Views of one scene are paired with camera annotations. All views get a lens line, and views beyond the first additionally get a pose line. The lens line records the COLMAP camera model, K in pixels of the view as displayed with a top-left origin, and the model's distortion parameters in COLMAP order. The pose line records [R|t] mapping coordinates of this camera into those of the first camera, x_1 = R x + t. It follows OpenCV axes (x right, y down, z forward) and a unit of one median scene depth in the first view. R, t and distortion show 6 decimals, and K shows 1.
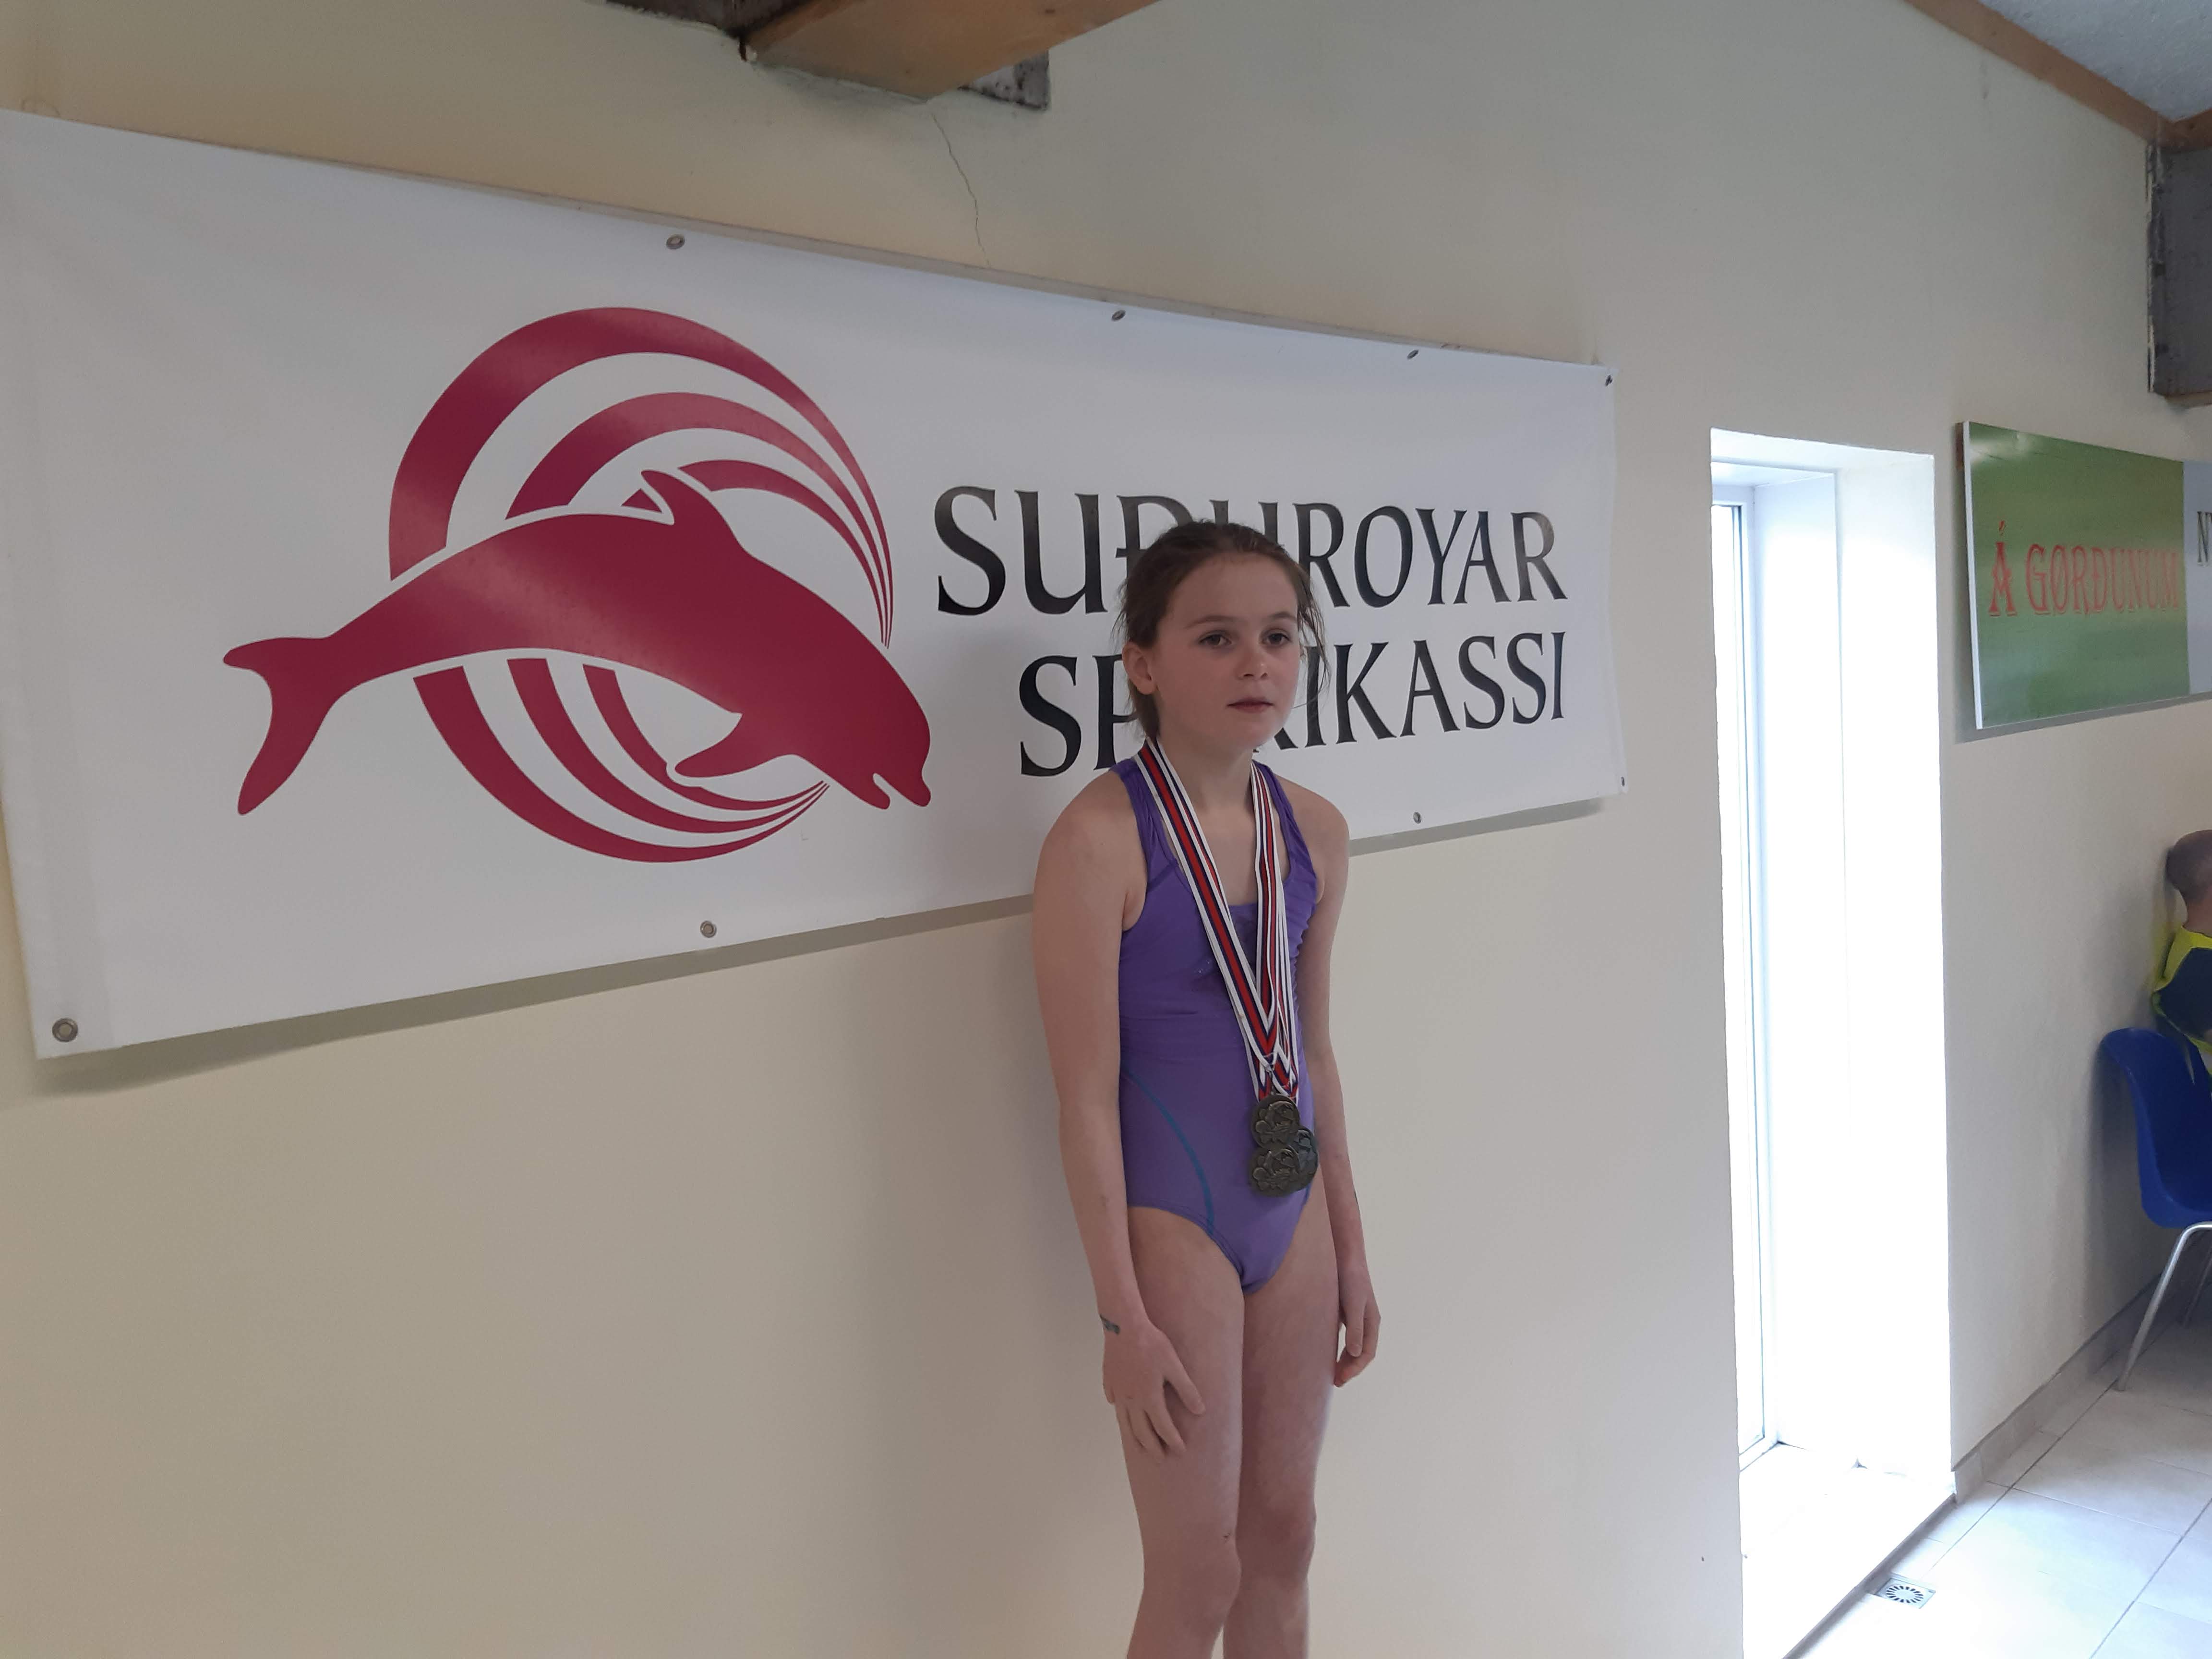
lens RADIAL K [[1699.0, 0, 1097.0], [0, 1699.0, 839.6], [0, 0, 1]] dist [0.050902, -0.112812]
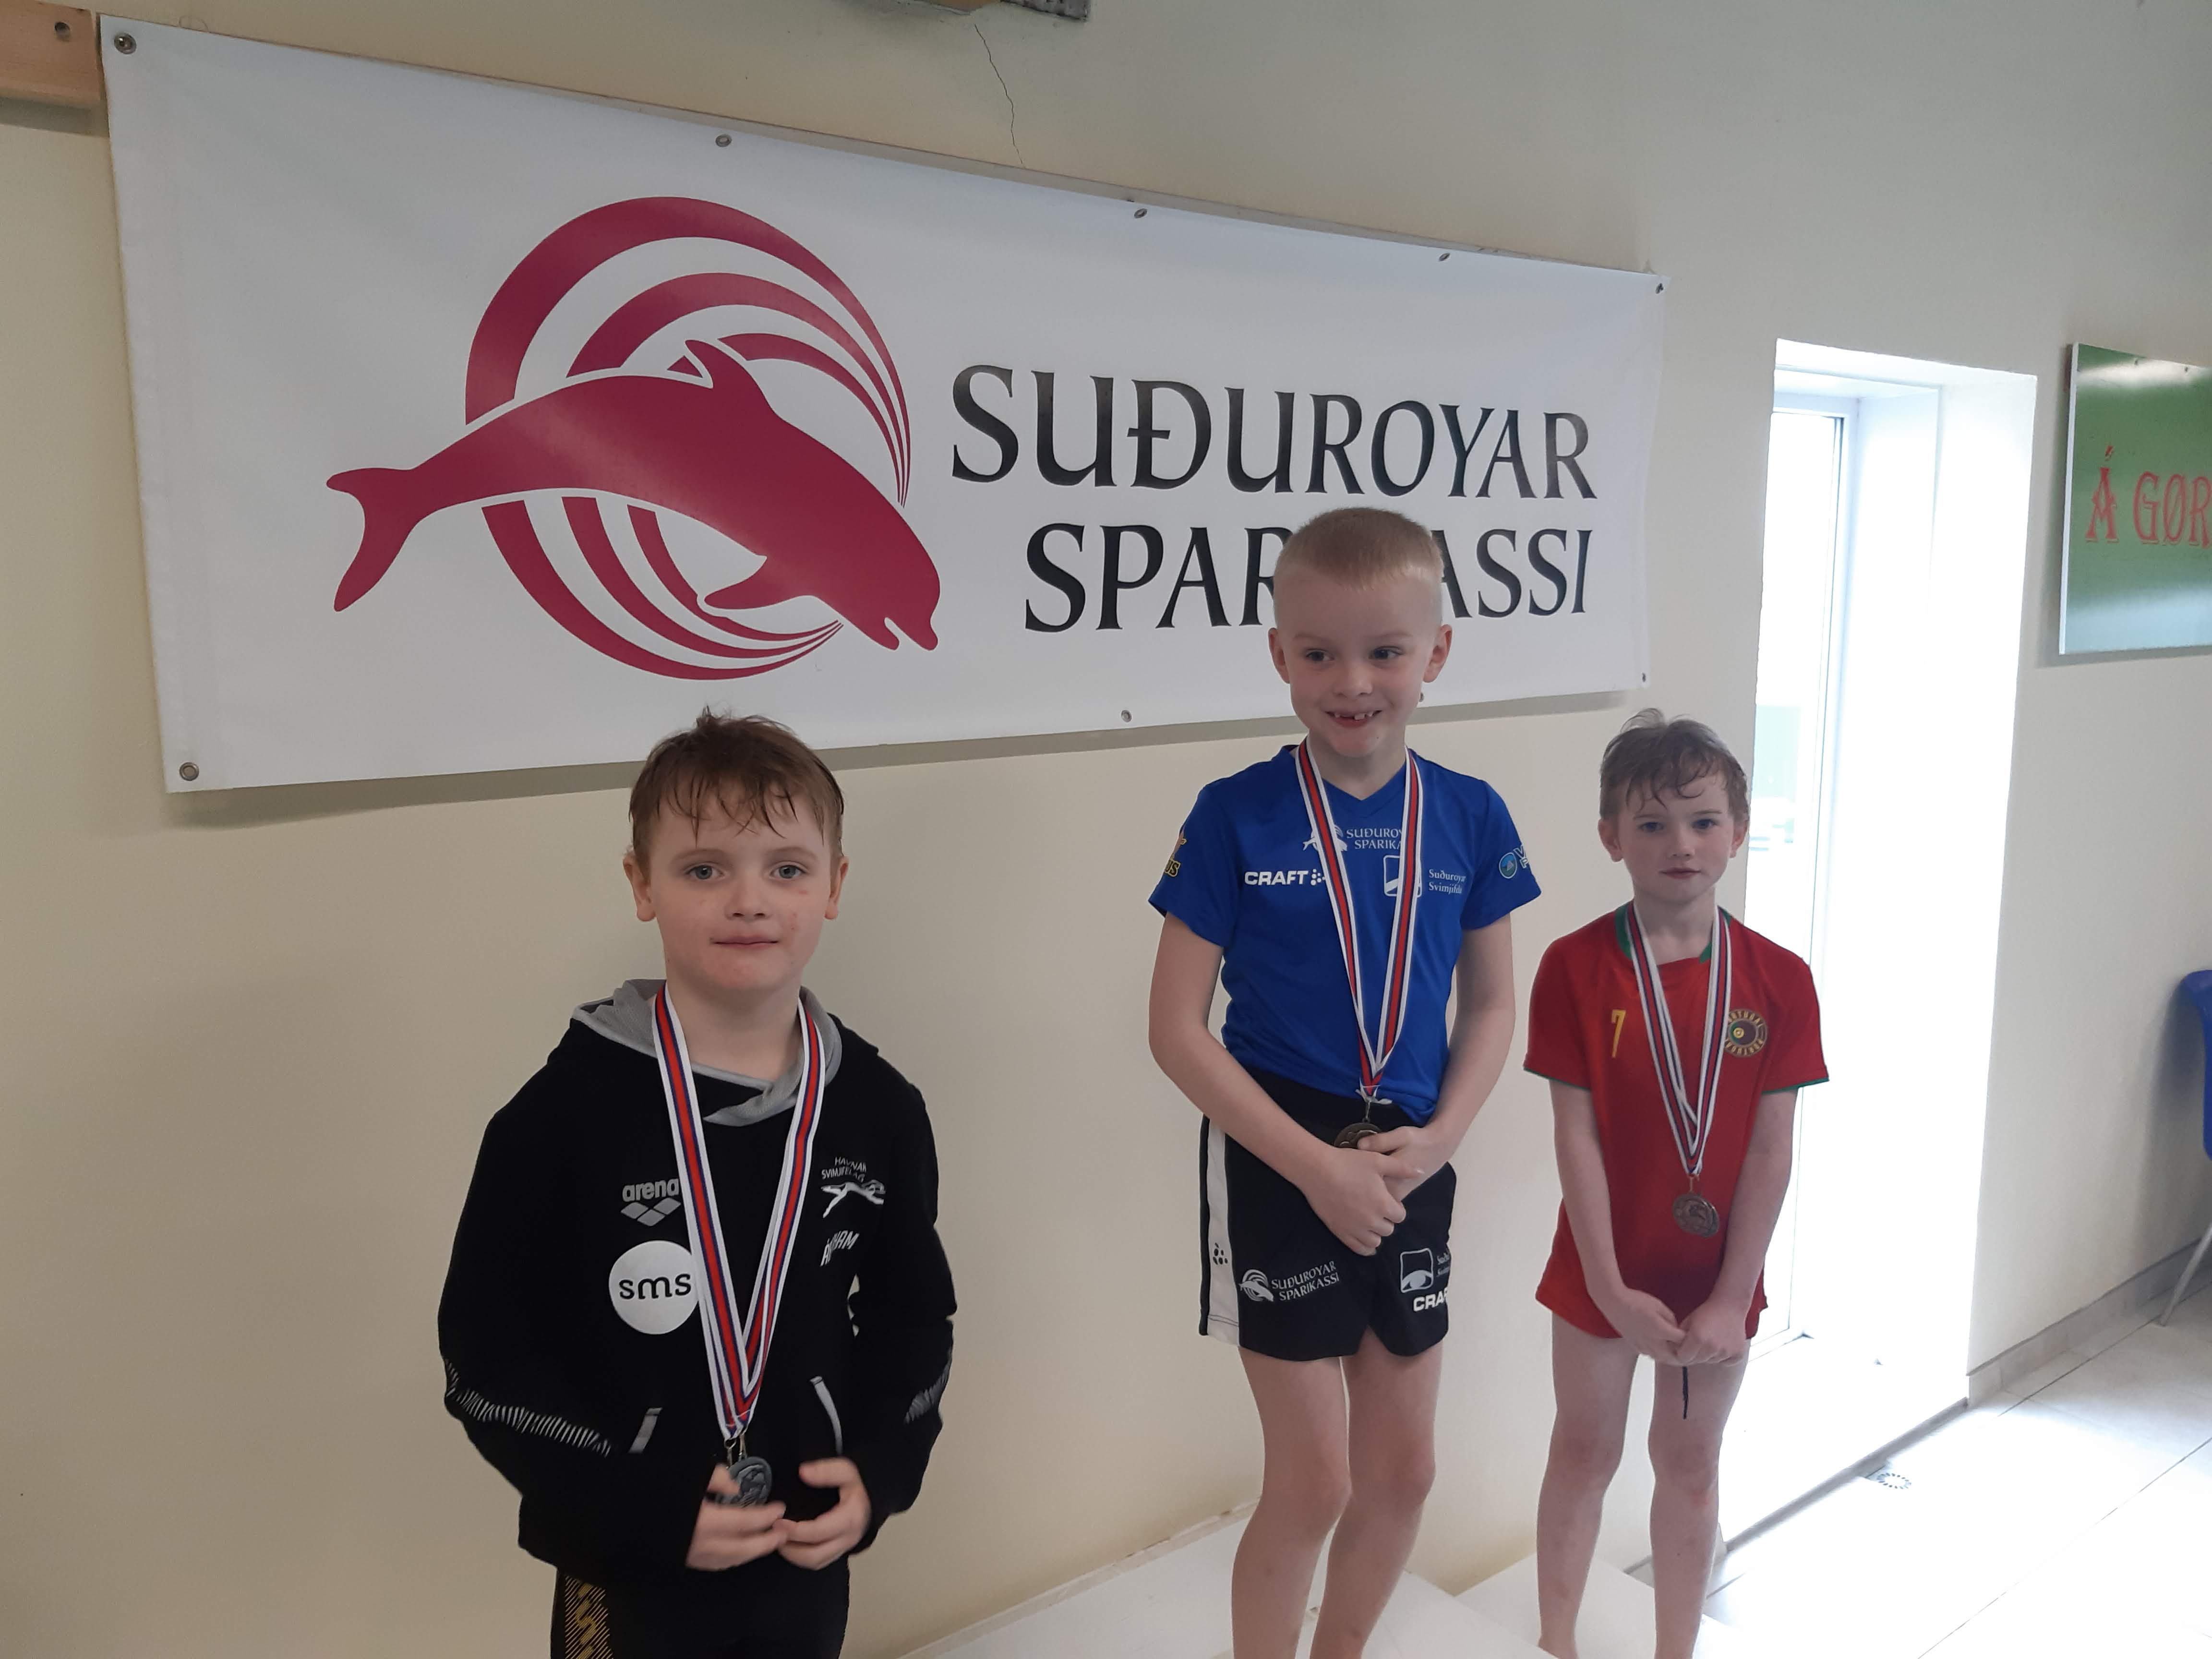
lens RADIAL K [[1699.0, 0, 1092.6], [0, 1699.0, 840.5], [0, 0, 1]] dist [0.050902, -0.112812]
pose [[0.992385, 0.070769, -0.100818, 0.104143], [-0.063818, 0.995463, 0.070574, 0.016650], [0.105355, -0.063602, 0.992399, -0.104240]]
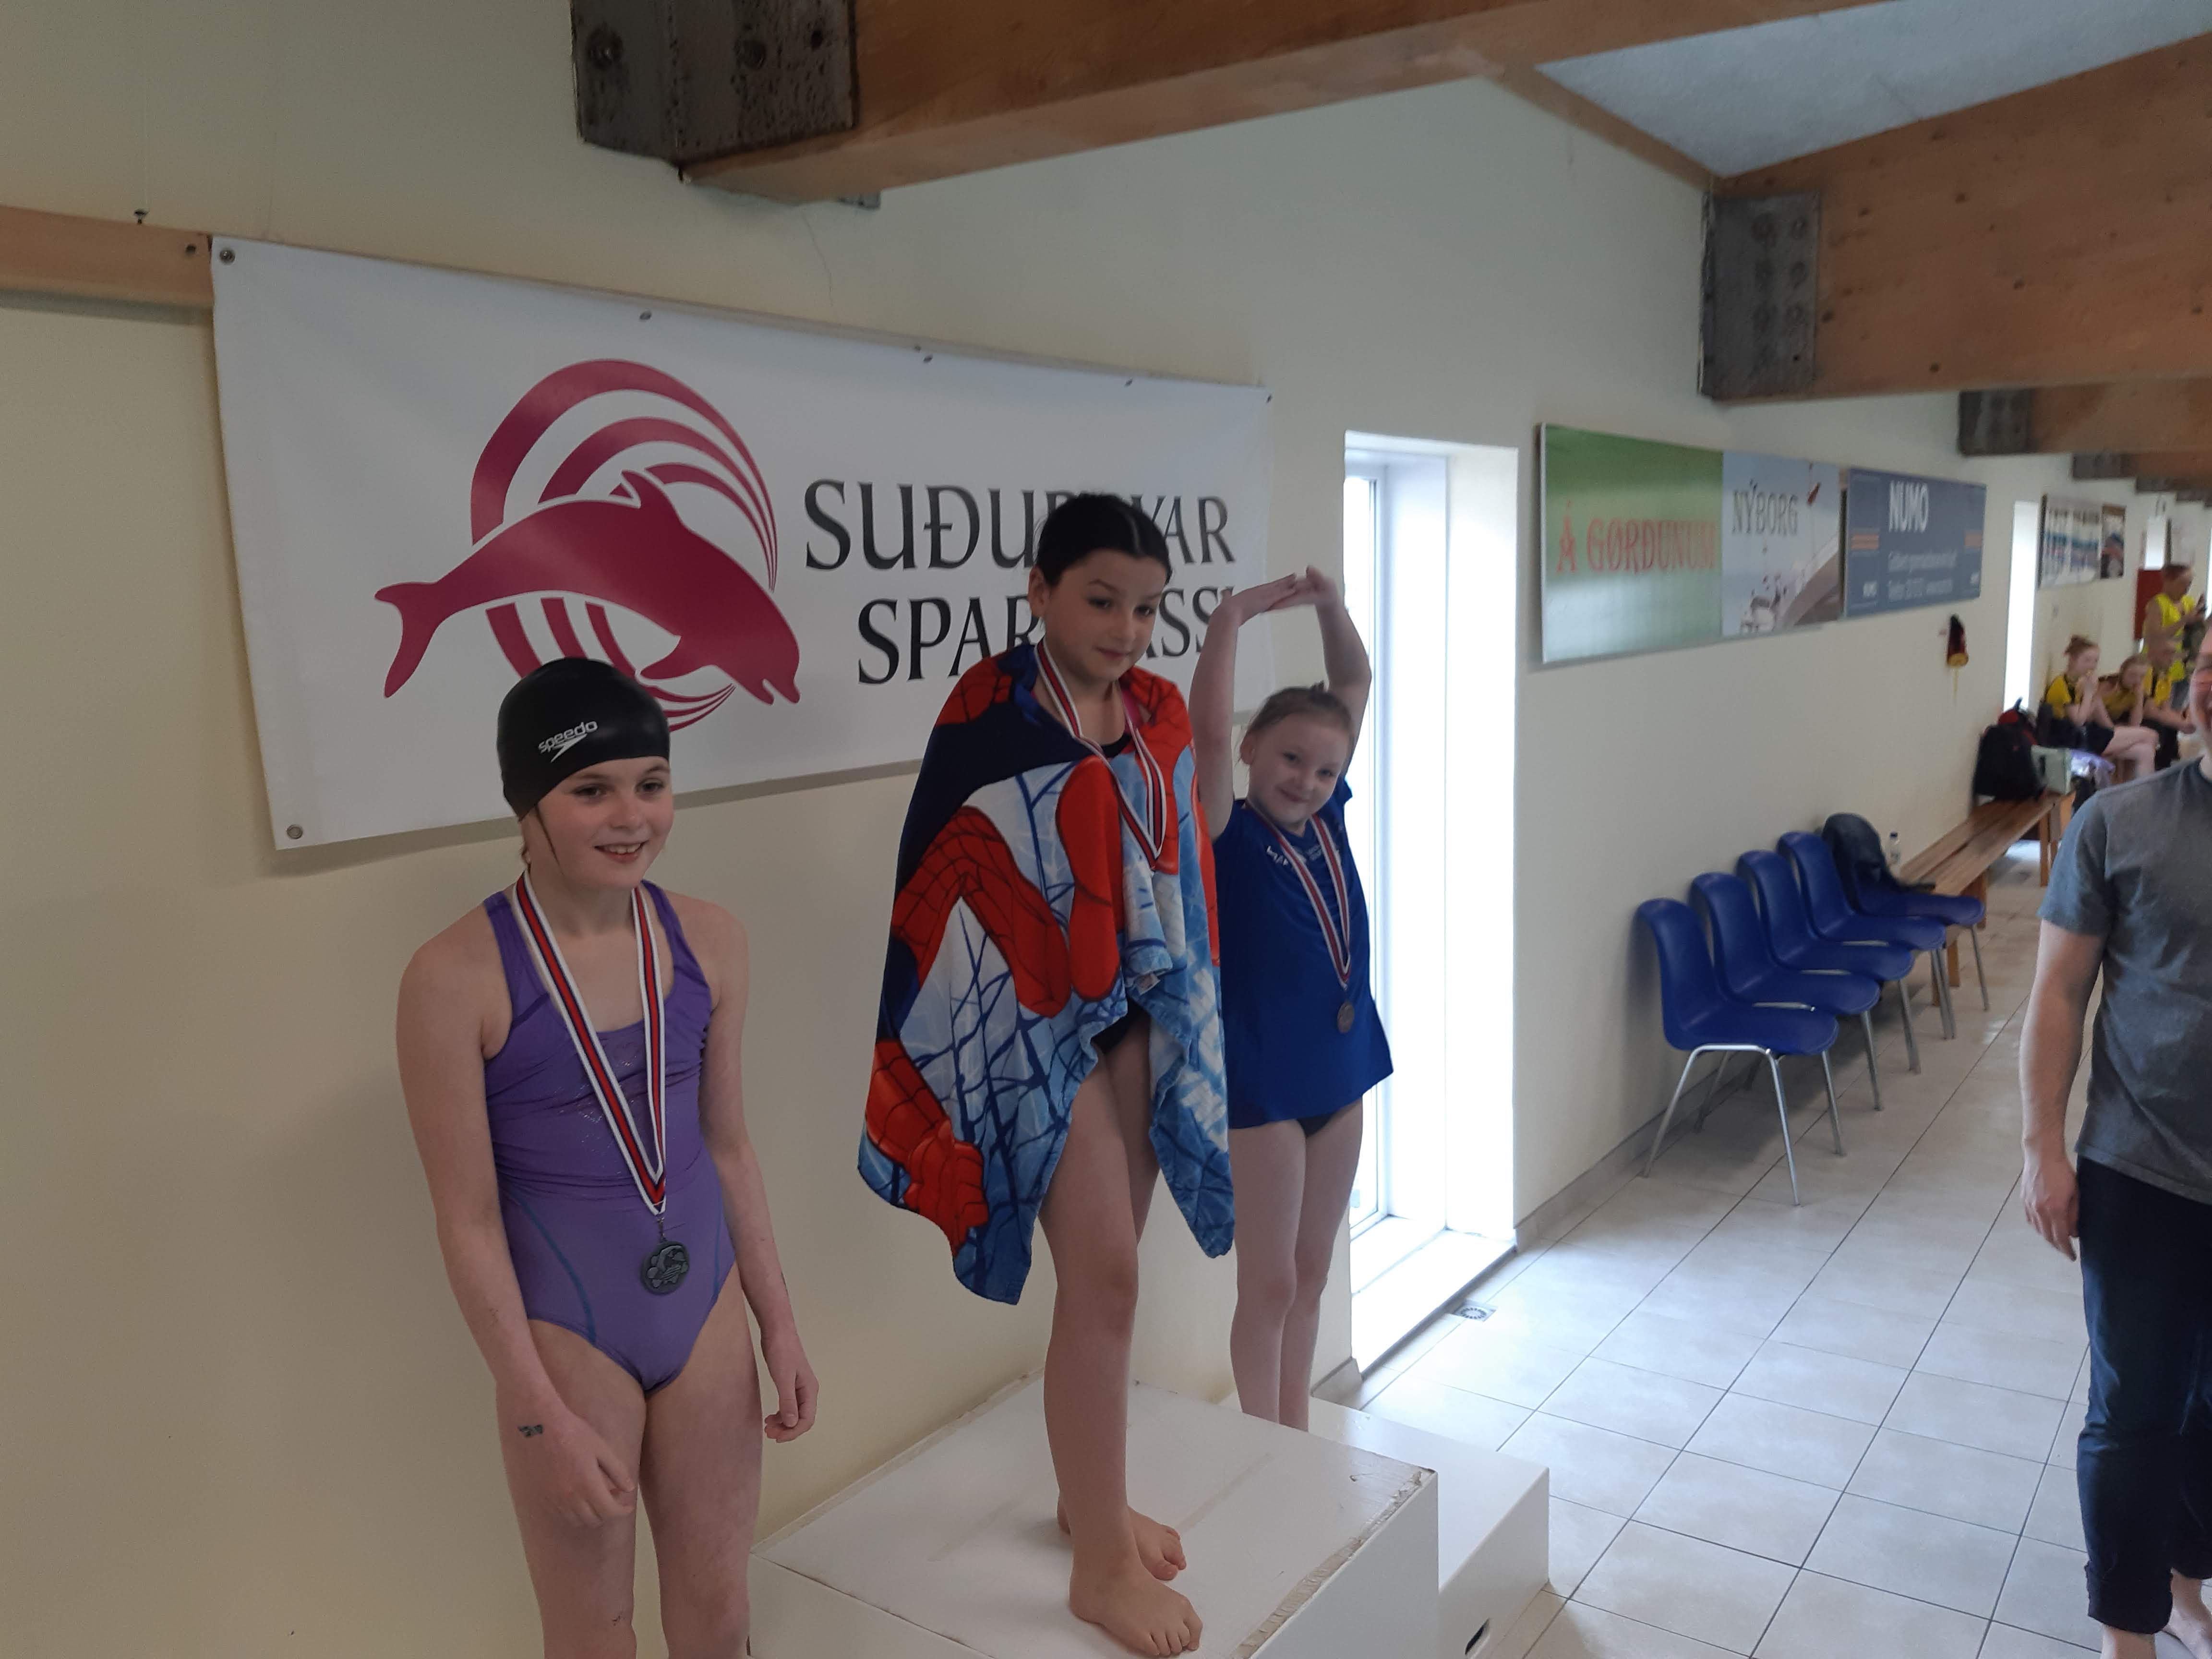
lens RADIAL K [[1699.0, 0, 1129.7], [0, 1699.0, 838.8], [0, 0, 1]] dist [0.050902, -0.112812]
pose [[0.980769, 0.005612, 0.195090, -0.083821], [-0.015868, 0.998570, 0.051051, 0.013788], [-0.194524, -0.053165, 0.979456, -0.382903]]
